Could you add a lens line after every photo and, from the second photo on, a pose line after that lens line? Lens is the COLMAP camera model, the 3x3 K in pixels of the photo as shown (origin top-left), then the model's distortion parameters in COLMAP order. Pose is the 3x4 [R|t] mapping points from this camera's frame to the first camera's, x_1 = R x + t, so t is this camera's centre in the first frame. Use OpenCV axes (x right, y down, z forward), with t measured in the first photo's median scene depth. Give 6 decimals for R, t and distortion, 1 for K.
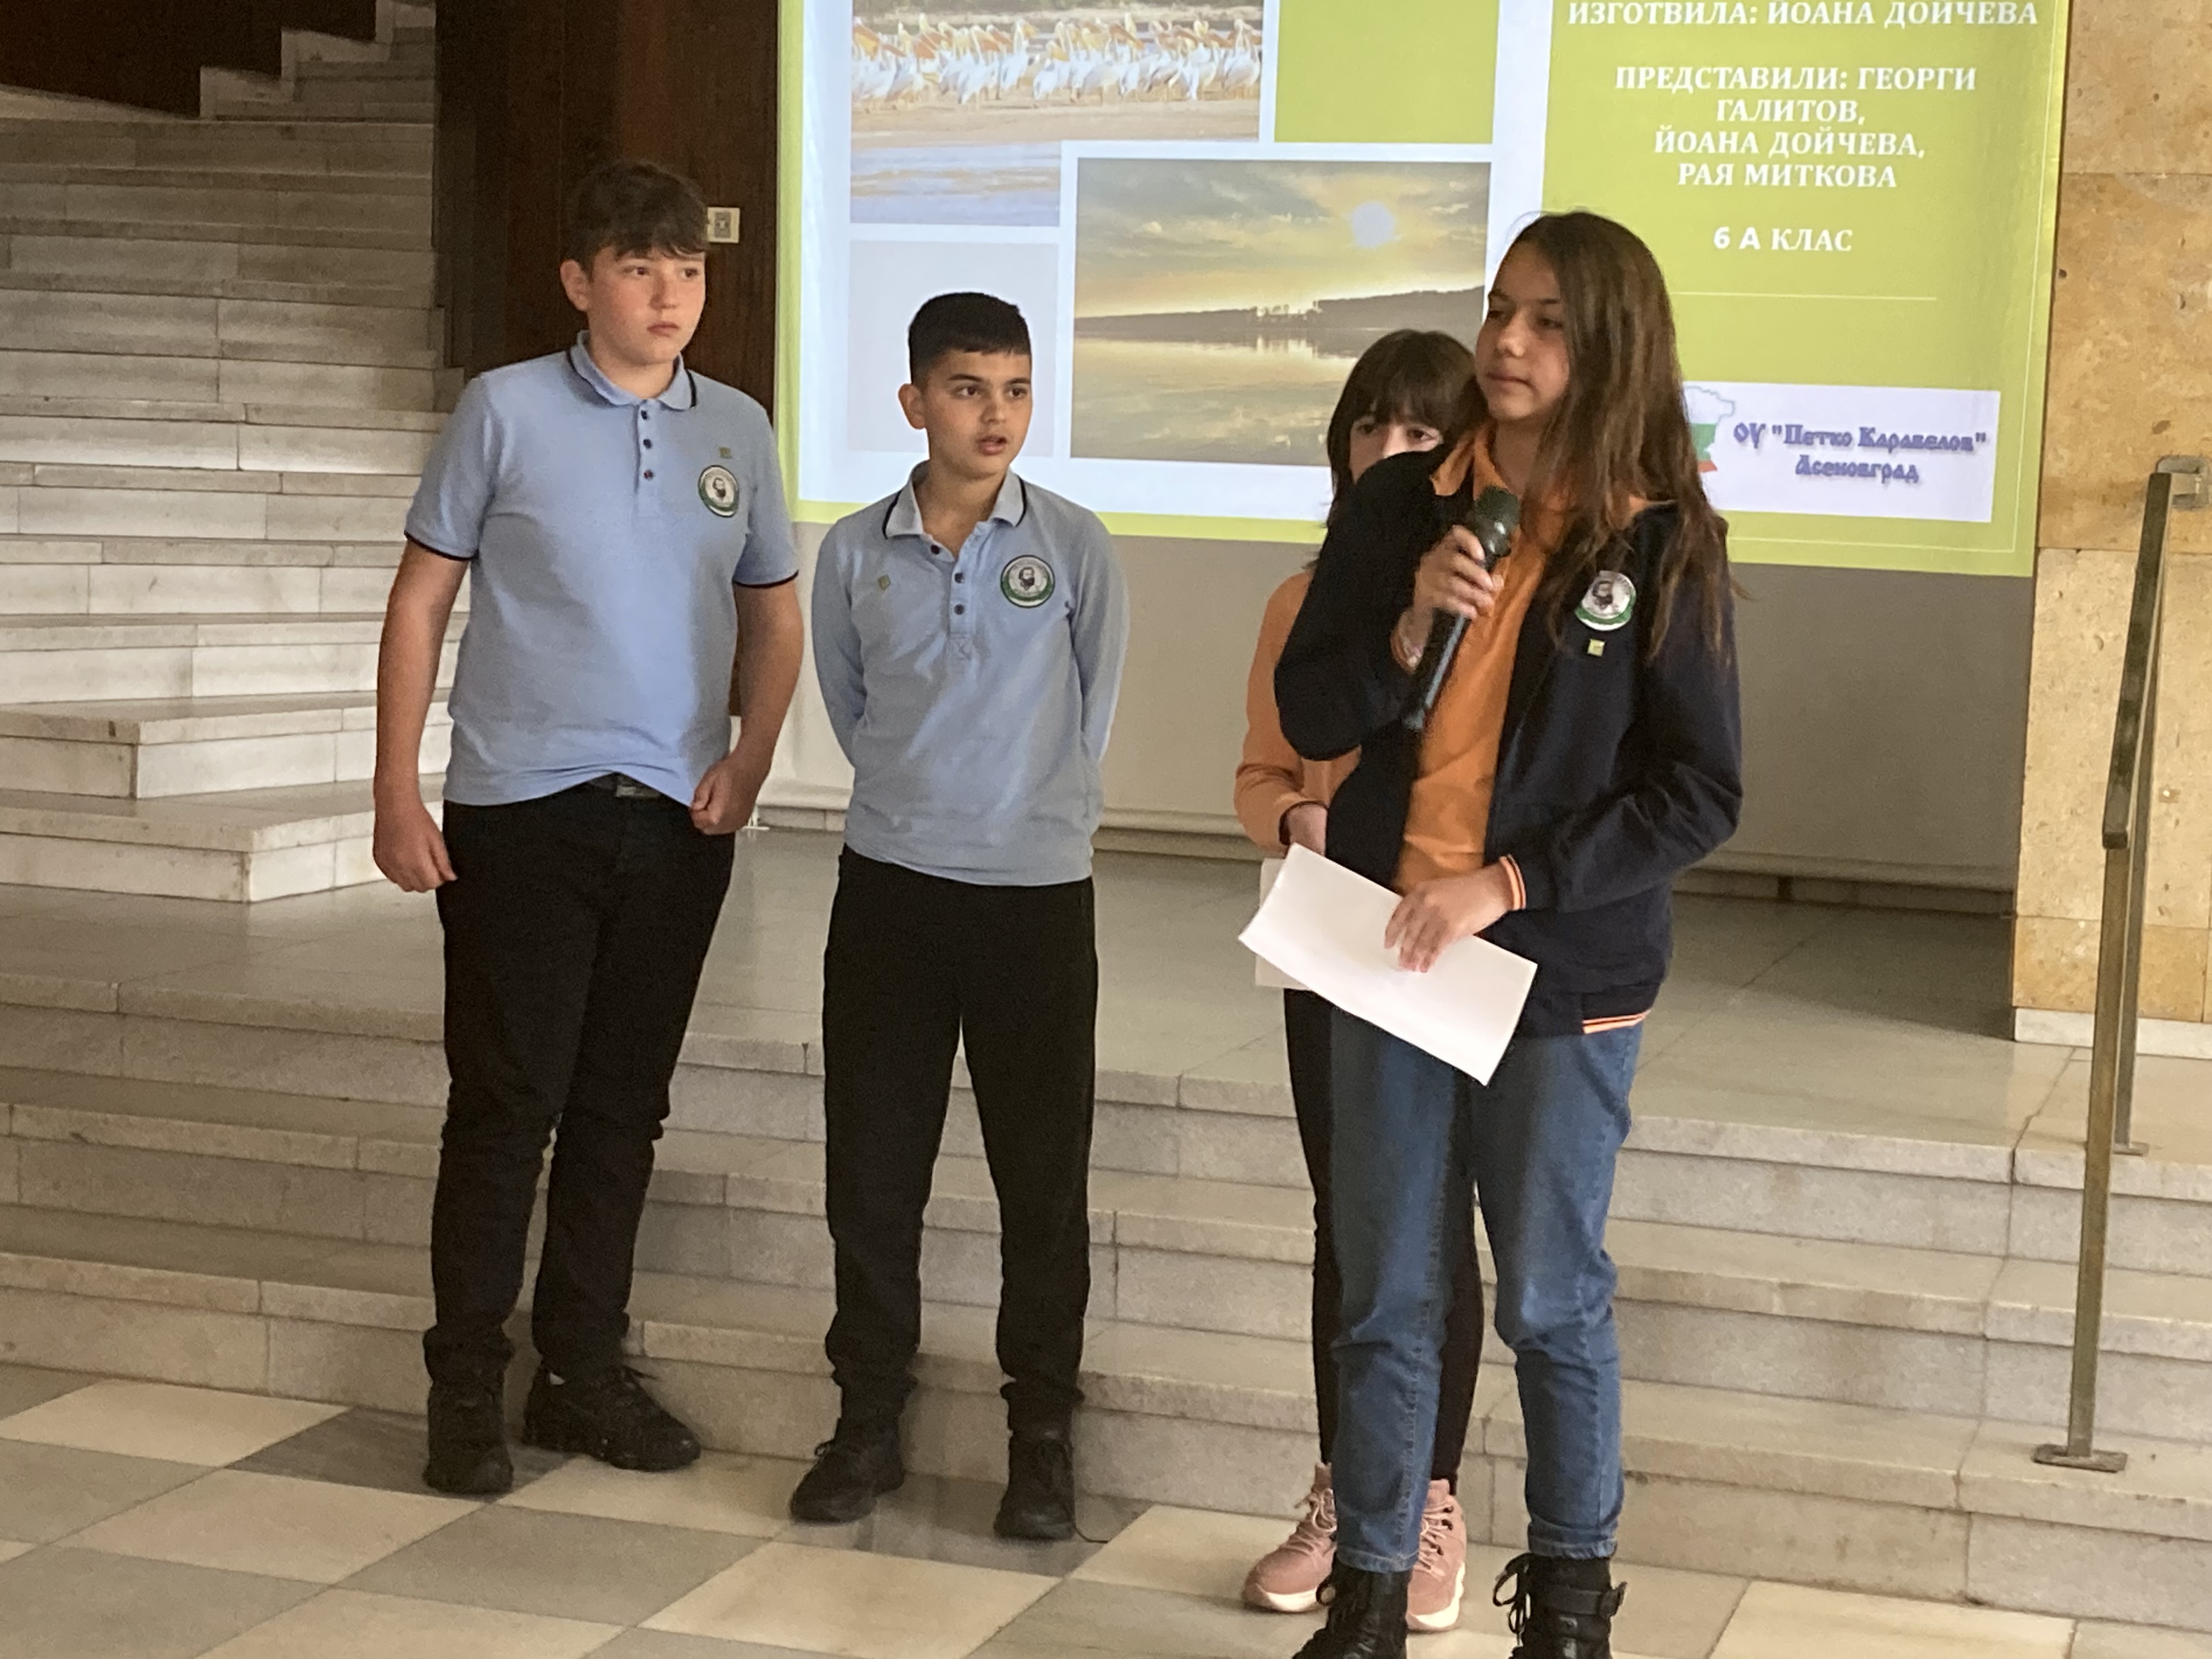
lens RADIAL K [[3854.1, 0, 1110.4], [0, 3854.1, 806.8], [0, 0, 1]] dist [0.094575, 0.000000]
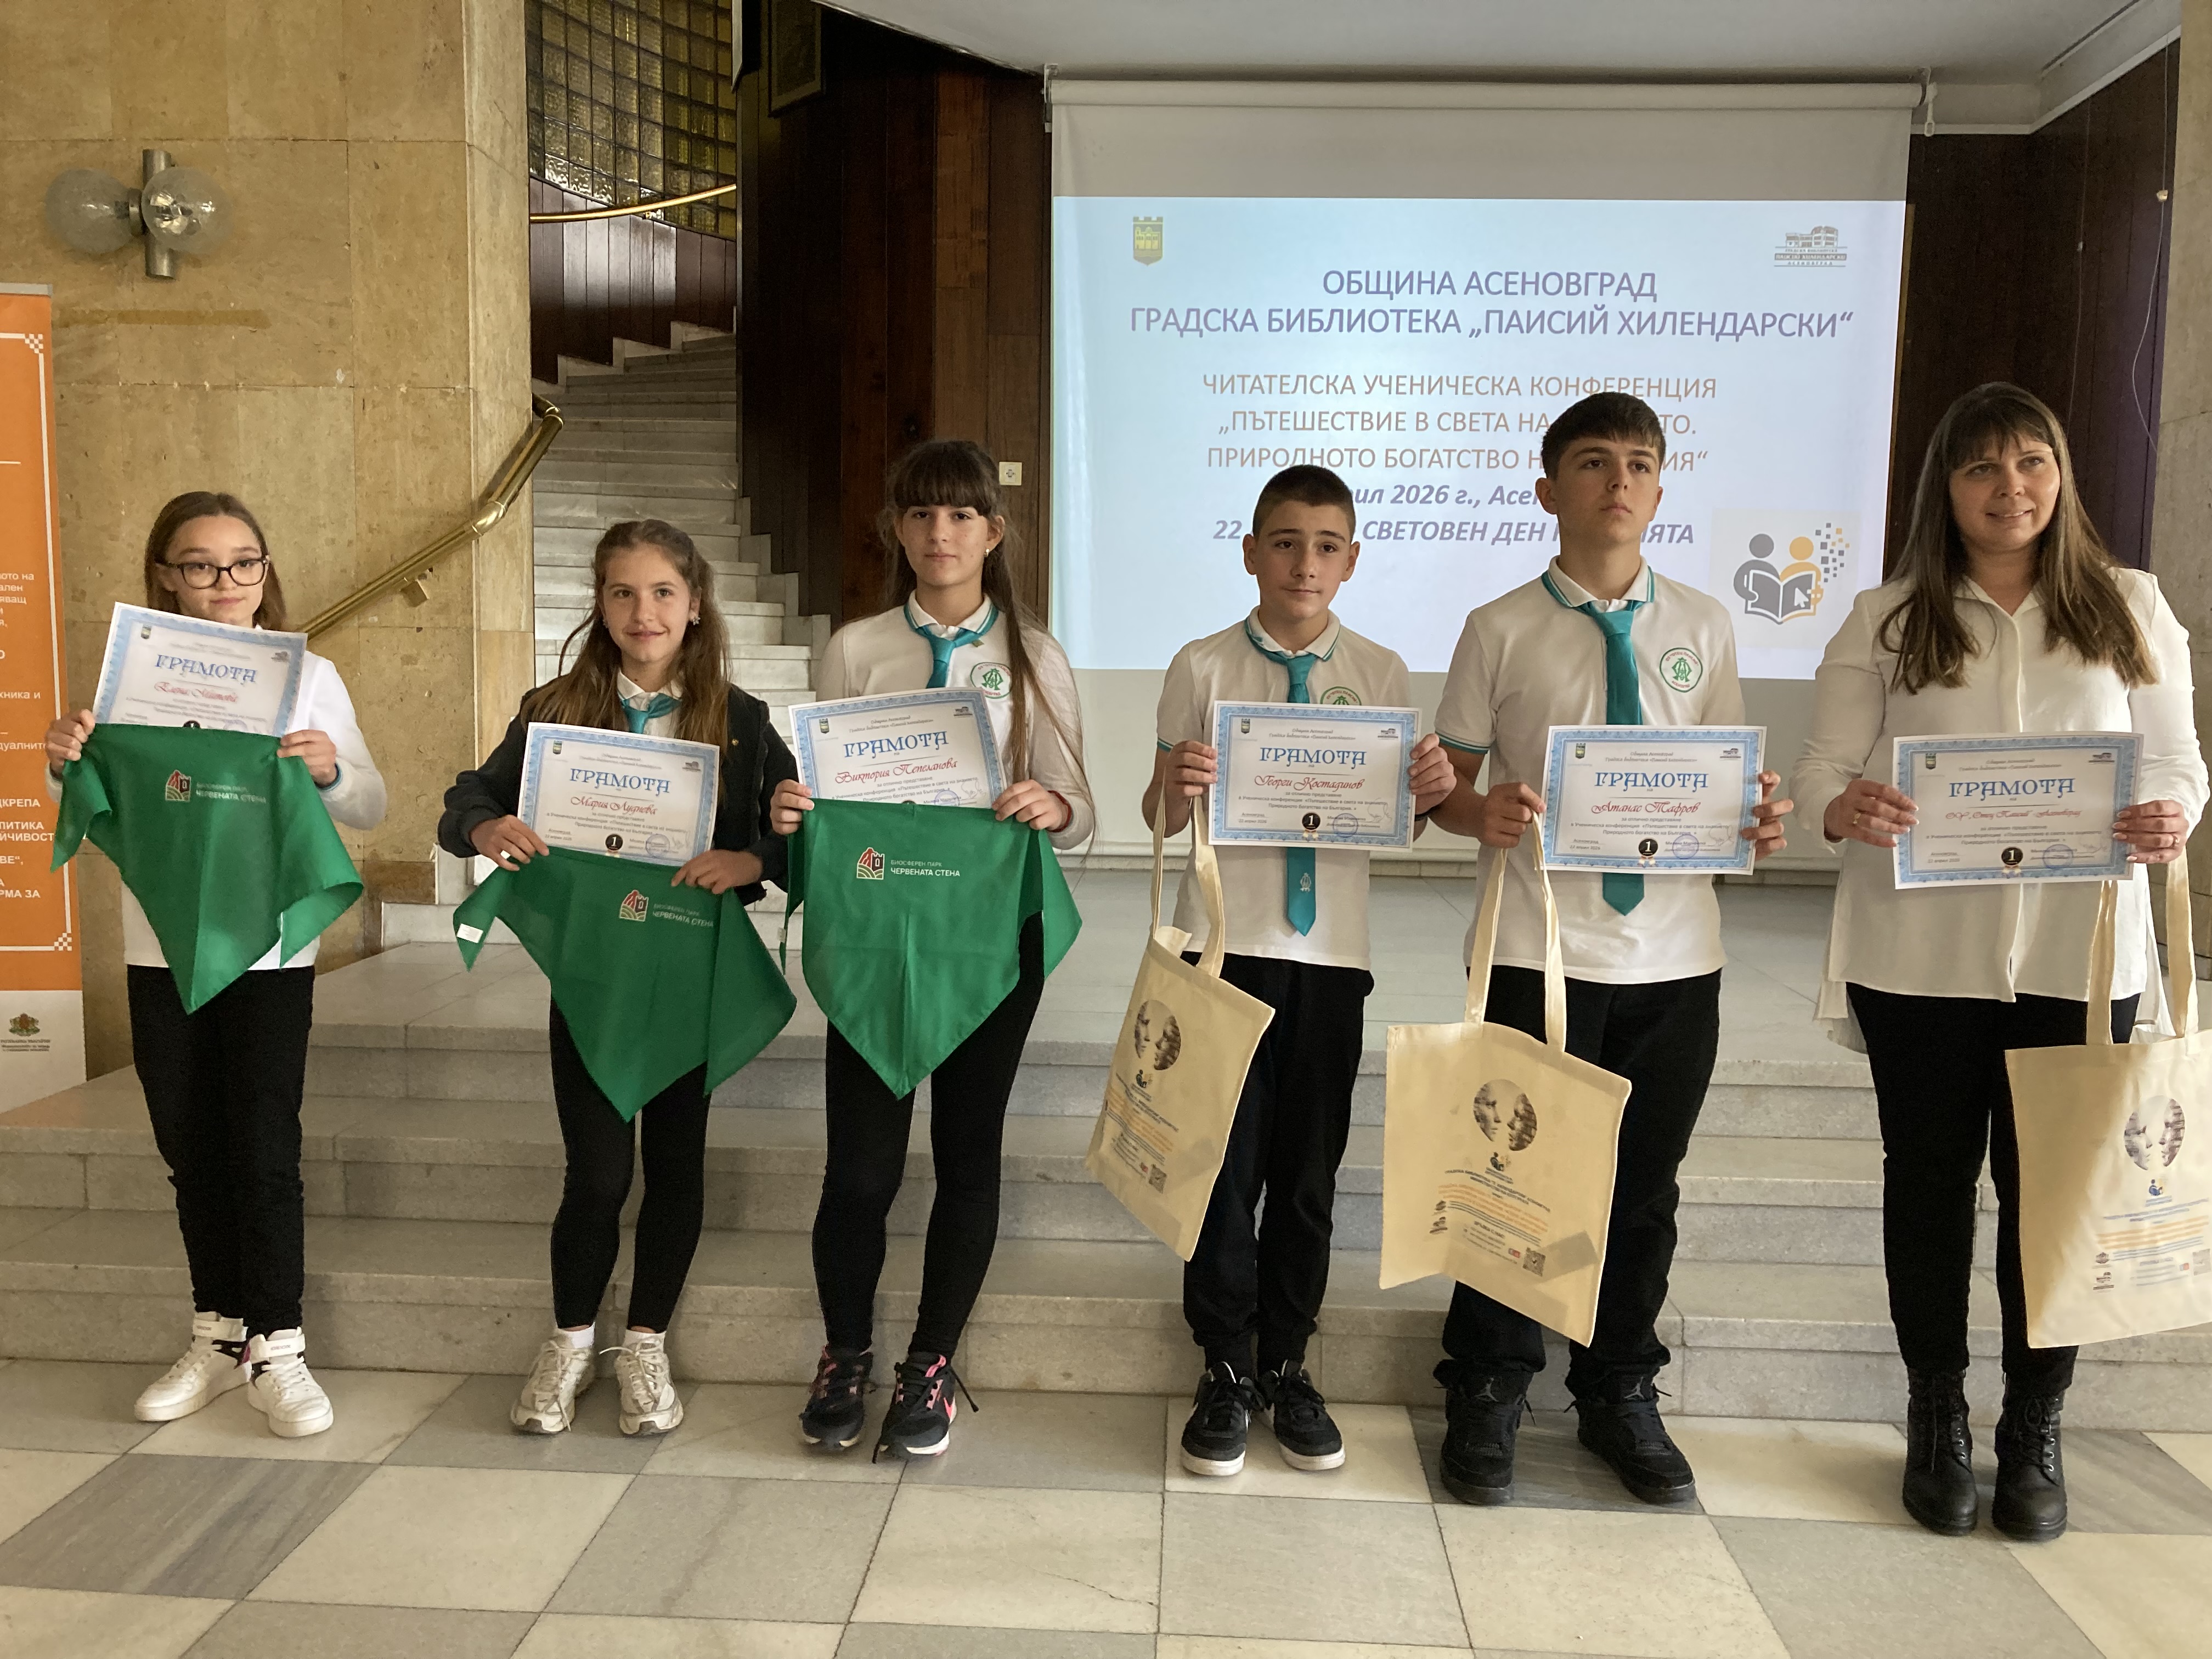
lens RADIAL K [[1812.4, 0, 1085.6], [0, 1812.4, 815.7], [0, 0, 1]] dist [0.022241, -0.032500]
pose [[0.963726, -0.044157, 0.263217, -0.374205], [0.043987, 0.999011, 0.006541, -0.027786], [-0.263245, 0.005274, 0.964715, 0.435747]]
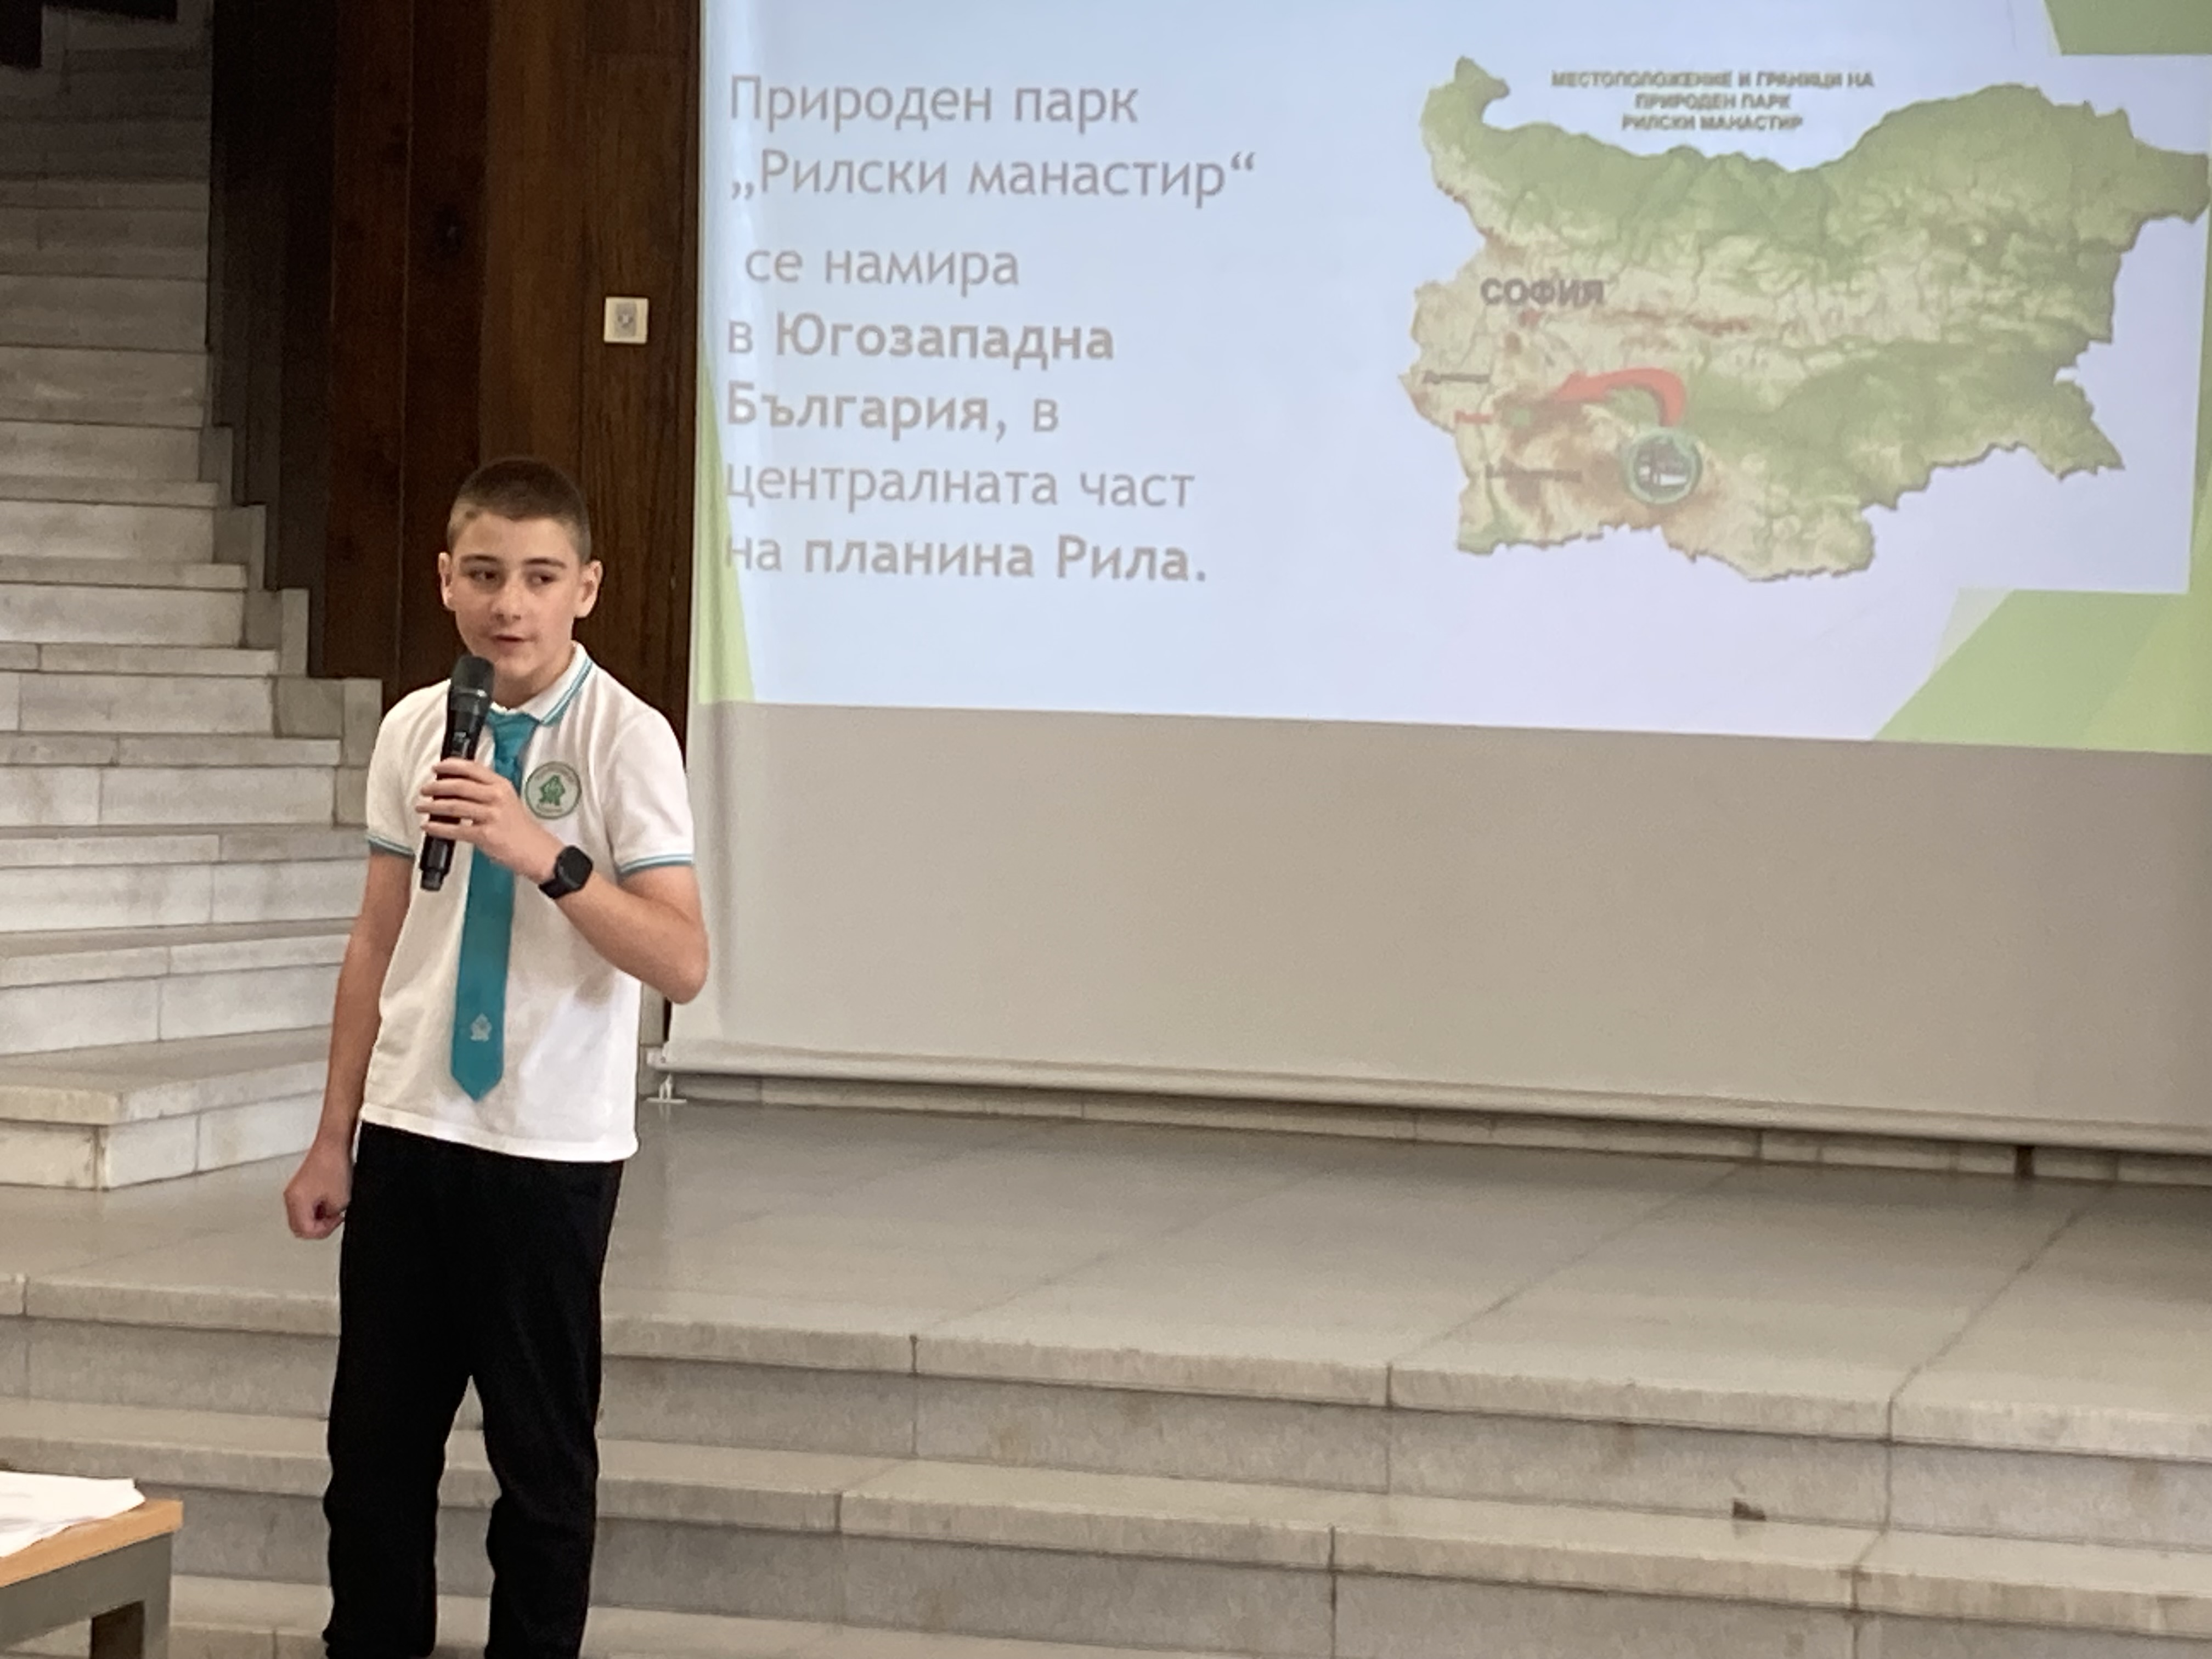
lens RADIAL K [[5588.0, 0, 1062.3], [0, 5588.0, 861.0], [0, 0, 1]] dist [0.158131, 0.000000]
pose [[0.998699, -0.007242, 0.050484, -0.099948], [0.009687, 0.998782, -0.048371, 0.017653], [-0.050072, 0.048797, 0.997553, -0.167028]]
